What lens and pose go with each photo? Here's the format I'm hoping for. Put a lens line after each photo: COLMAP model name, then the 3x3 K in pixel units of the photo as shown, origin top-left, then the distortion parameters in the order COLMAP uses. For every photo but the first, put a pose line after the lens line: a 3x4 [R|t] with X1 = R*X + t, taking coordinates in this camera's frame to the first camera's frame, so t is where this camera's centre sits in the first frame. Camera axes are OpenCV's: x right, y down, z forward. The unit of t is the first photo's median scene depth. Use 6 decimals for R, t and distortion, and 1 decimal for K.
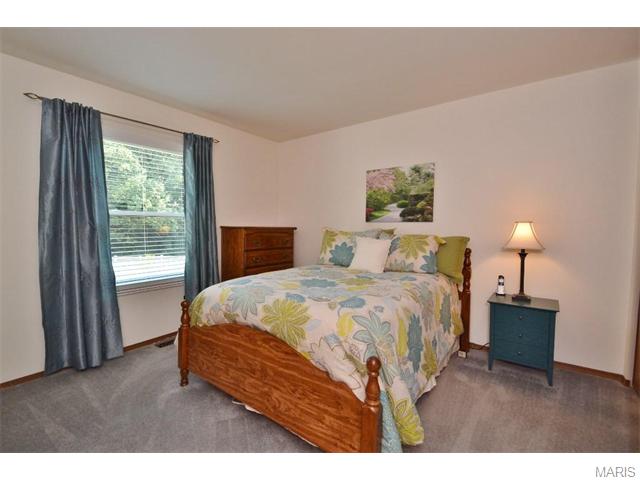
lens RADIAL K [[288.6, 0, 308.6], [0, 288.6, 240.9], [0, 0, 1]] dist [-0.001439, -0.000632]
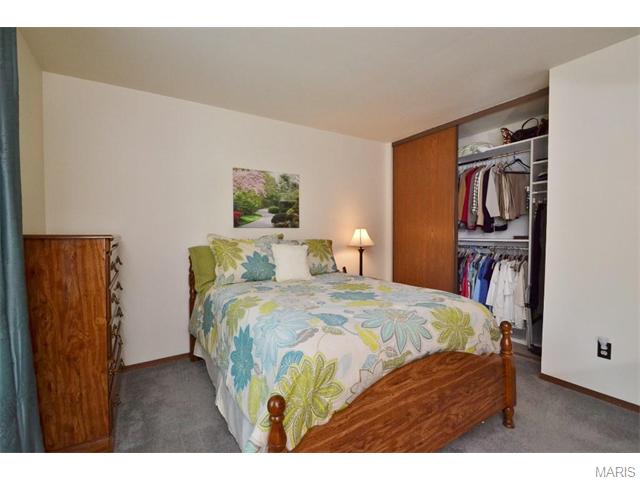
lens RADIAL K [[288.6, 0, 308.6], [0, 288.6, 240.9], [0, 0, 1]] dist [-0.001439, -0.000632]
pose [[0.361258, -0.034433, 0.931830, -0.574648], [0.057562, 0.998236, 0.014571, -0.028790], [-0.930687, 0.048374, 0.362603, 0.545819]]
